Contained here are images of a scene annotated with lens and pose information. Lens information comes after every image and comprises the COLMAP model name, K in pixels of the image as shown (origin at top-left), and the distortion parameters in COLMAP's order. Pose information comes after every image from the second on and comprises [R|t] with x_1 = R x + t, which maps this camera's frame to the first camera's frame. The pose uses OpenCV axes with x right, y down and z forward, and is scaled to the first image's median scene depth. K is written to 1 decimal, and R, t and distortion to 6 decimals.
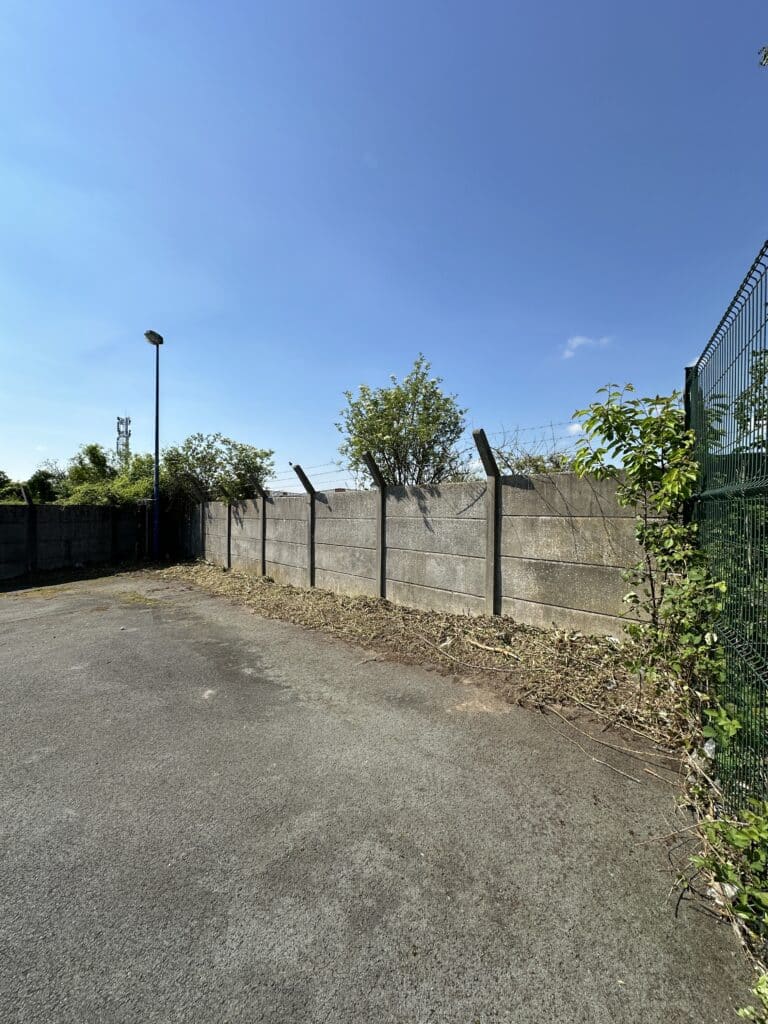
lens RADIAL K [[412.0, 0, 389.1], [0, 412.0, 514.8], [0, 0, 1]] dist [0.000429, 0.000034]
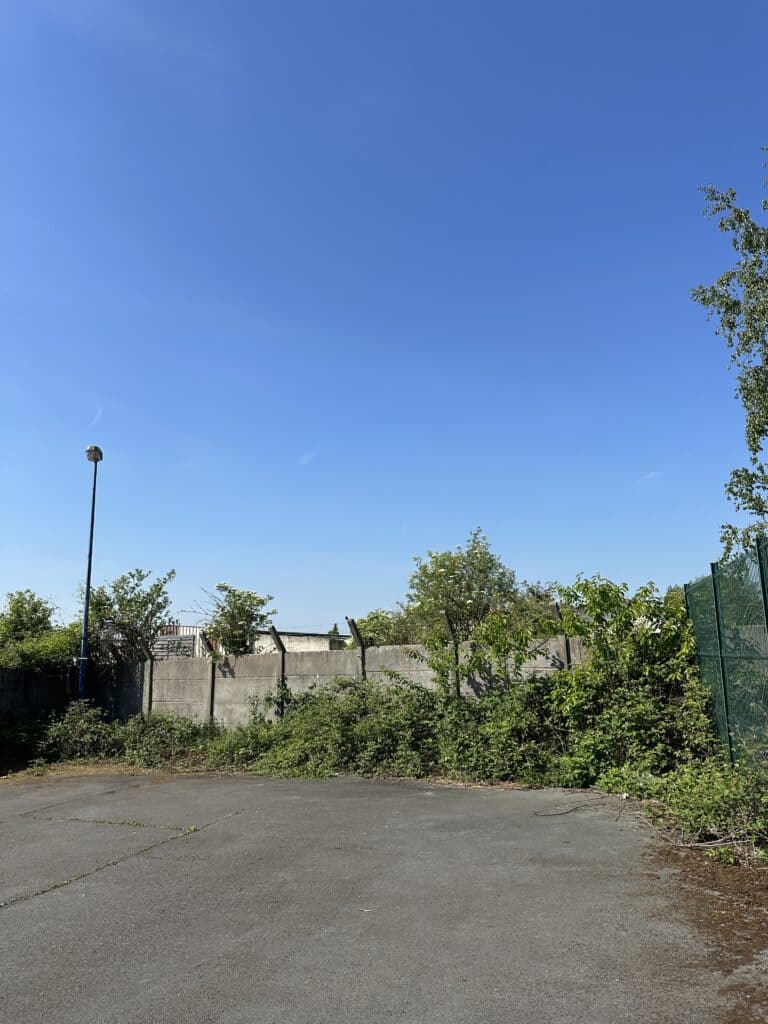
lens RADIAL K [[714.4, 0, 382.8], [0, 714.4, 513.6], [0, 0, 1]] dist [0.000308, -0.000354]
pose [[0.980398, 0.015109, 0.196446, -0.354252], [0.027539, 0.976759, -0.212562, 0.001509], [-0.195092, 0.213805, 0.957197, -0.537807]]
